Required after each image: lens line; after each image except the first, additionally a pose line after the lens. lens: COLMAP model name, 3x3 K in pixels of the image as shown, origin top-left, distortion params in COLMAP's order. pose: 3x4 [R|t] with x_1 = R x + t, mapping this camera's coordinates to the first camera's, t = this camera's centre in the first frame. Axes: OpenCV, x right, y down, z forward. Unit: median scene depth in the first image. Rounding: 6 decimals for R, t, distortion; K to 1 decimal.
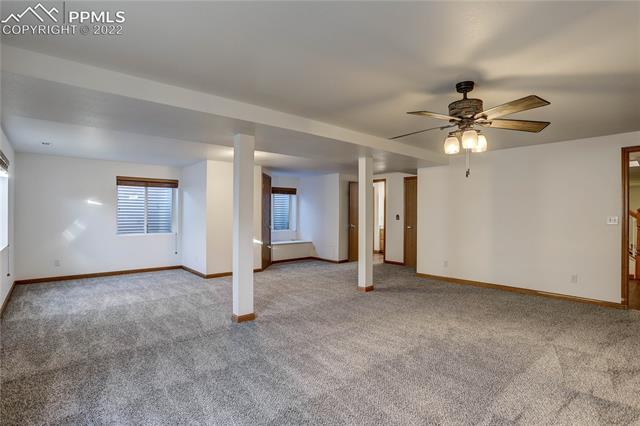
lens RADIAL K [[322.4, 0, 318.2], [0, 322.4, 214.3], [0, 0, 1]] dist [-0.029294, 0.007584]
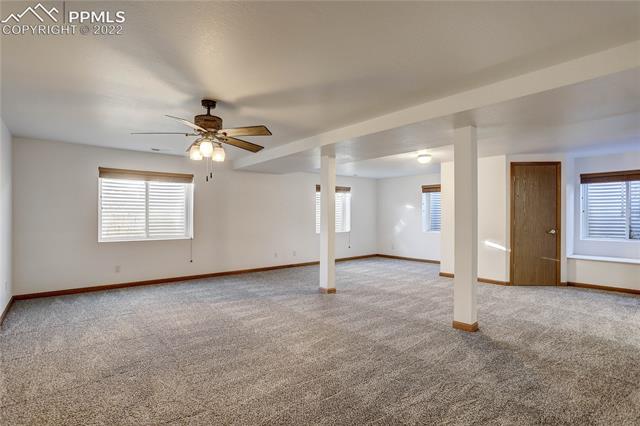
lens RADIAL K [[322.4, 0, 319.6], [0, 322.4, 213.3], [0, 0, 1]] dist [-0.029294, 0.007584]
pose [[-0.007717, -0.012119, -0.999897, 0.722748], [0.002049, 0.999924, -0.012135, 0.008219], [0.999968, -0.002142, -0.007692, 0.629377]]
